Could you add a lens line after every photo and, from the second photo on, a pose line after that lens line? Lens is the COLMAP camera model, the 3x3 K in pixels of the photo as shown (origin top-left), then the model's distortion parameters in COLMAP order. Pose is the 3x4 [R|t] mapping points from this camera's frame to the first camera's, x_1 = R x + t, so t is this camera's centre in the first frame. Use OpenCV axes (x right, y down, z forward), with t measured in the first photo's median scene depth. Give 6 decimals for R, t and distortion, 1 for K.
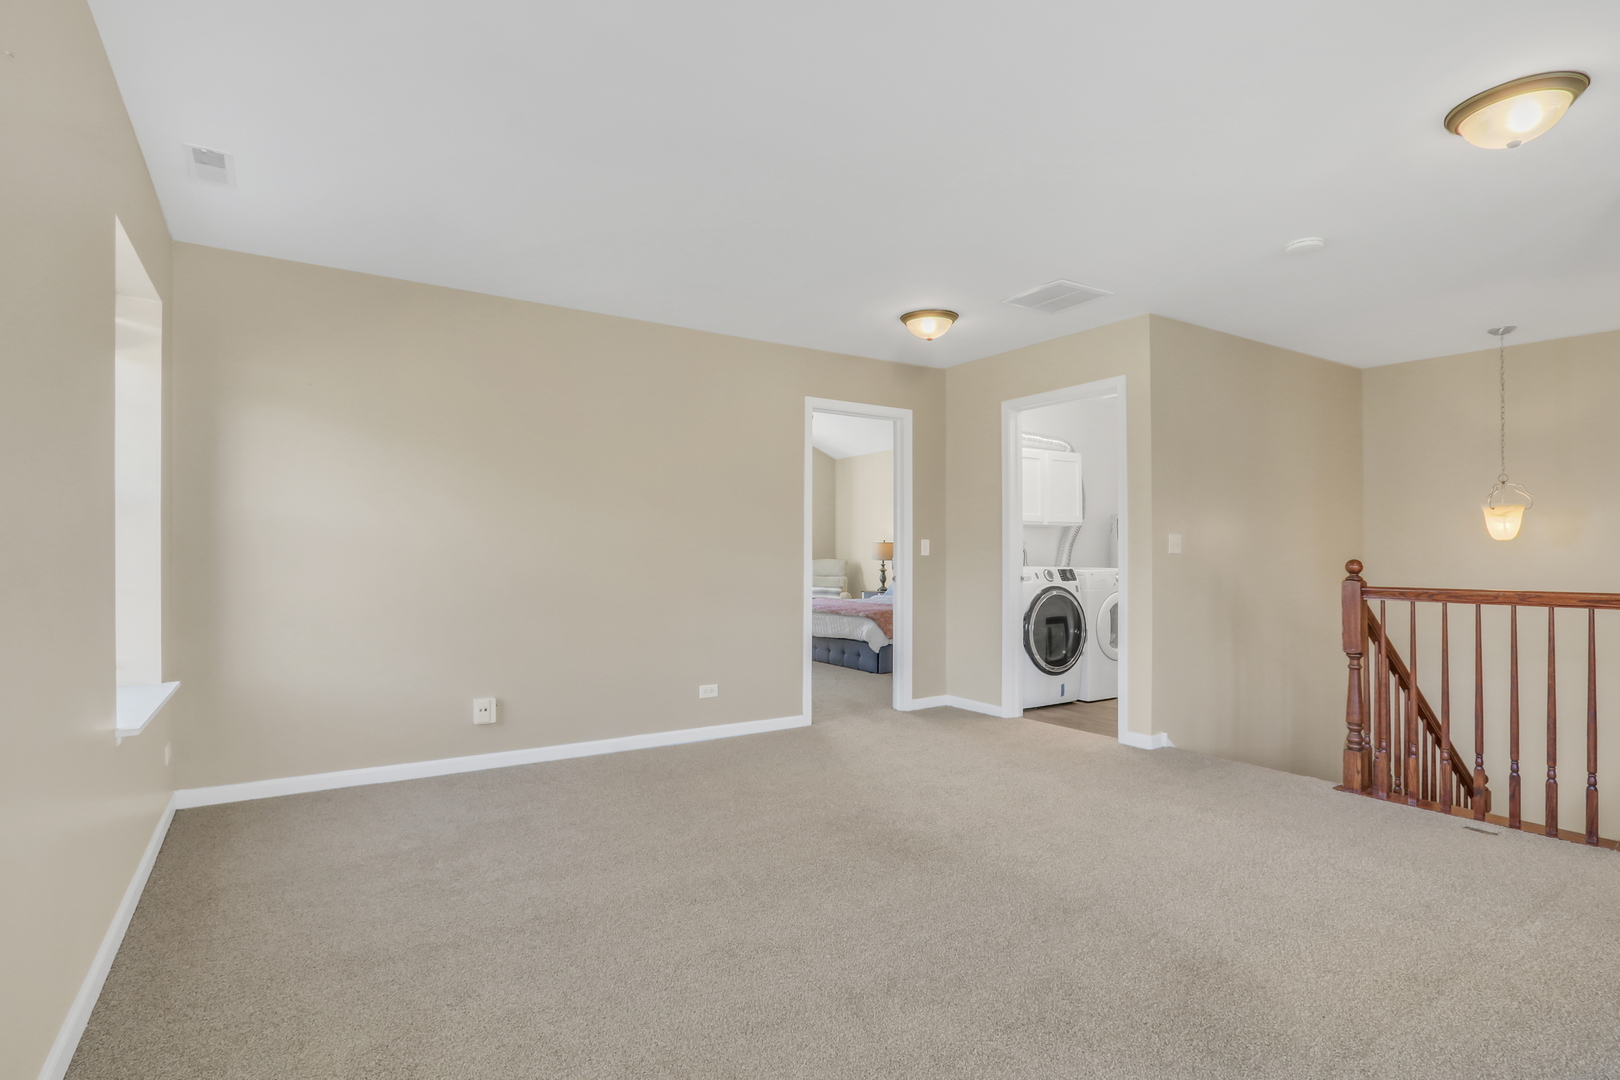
lens RADIAL K [[769.4, 0, 811.9], [0, 769.4, 543.5], [0, 0, 1]] dist [-0.012213, -0.000994]
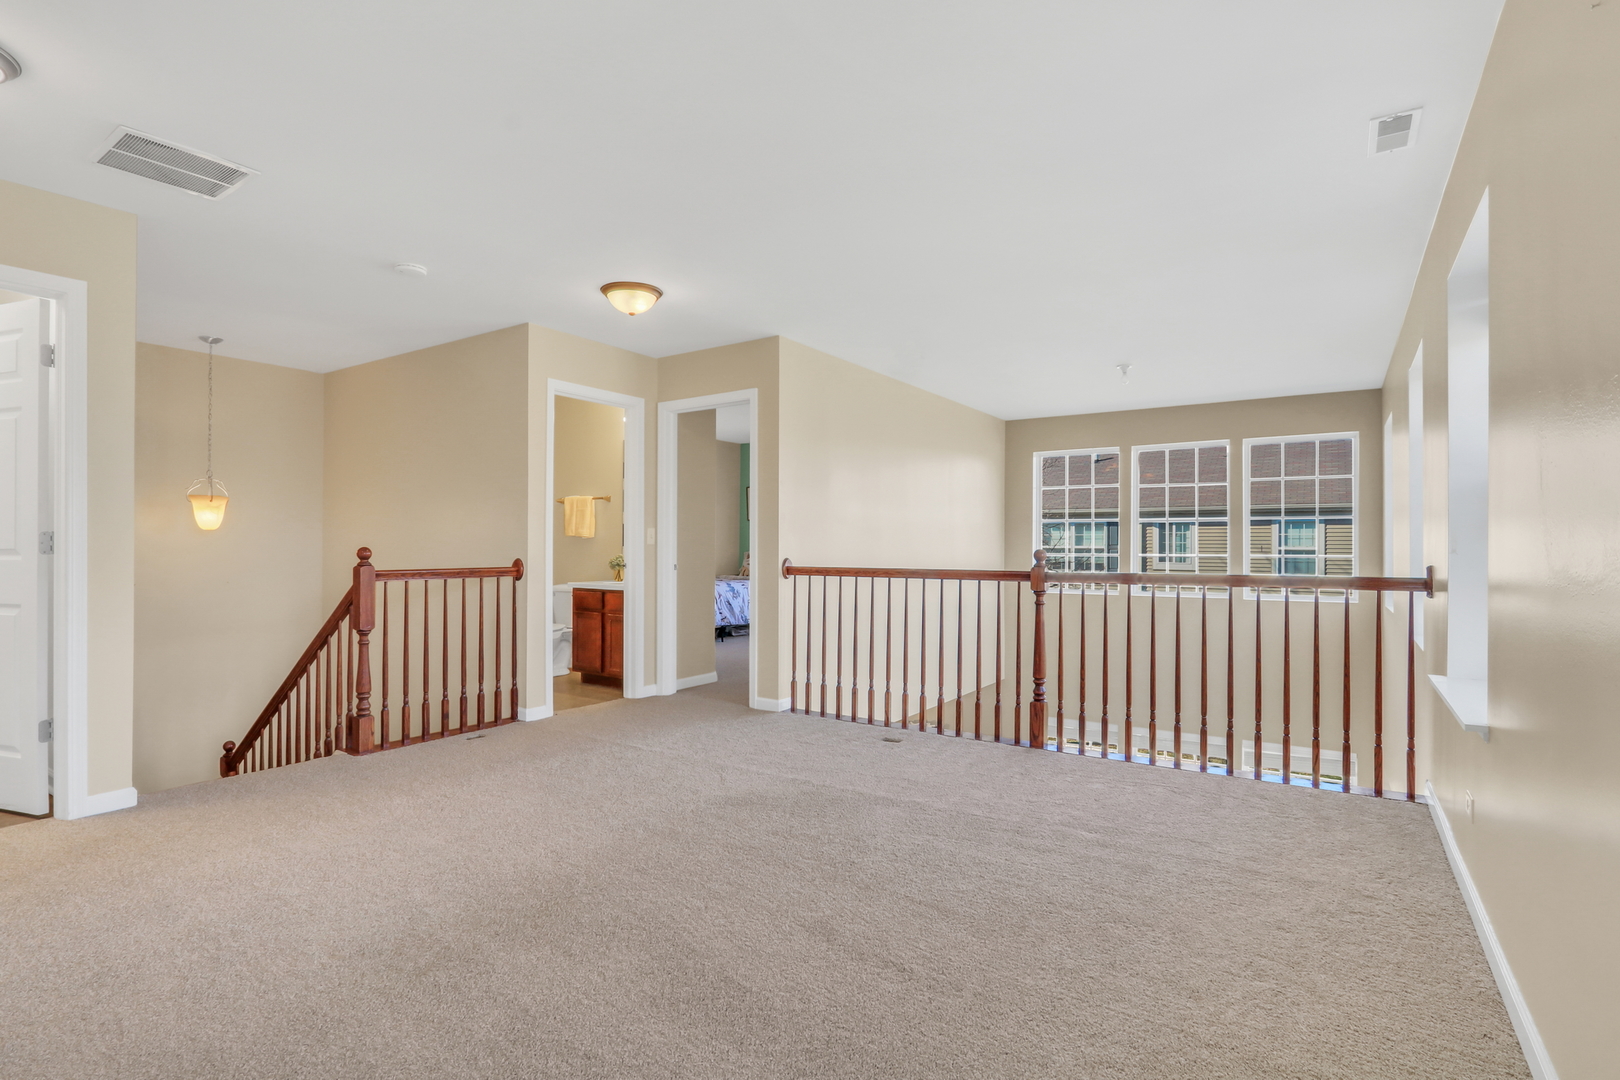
lens RADIAL K [[769.4, 0, 819.2], [0, 769.4, 537.6], [0, 0, 1]] dist [-0.012213, -0.000994]
pose [[-0.379156, 0.010336, 0.925275, -0.589291], [-0.009873, 0.999836, -0.015215, 0.018026], [-0.925280, -0.014904, -0.378992, 0.808870]]
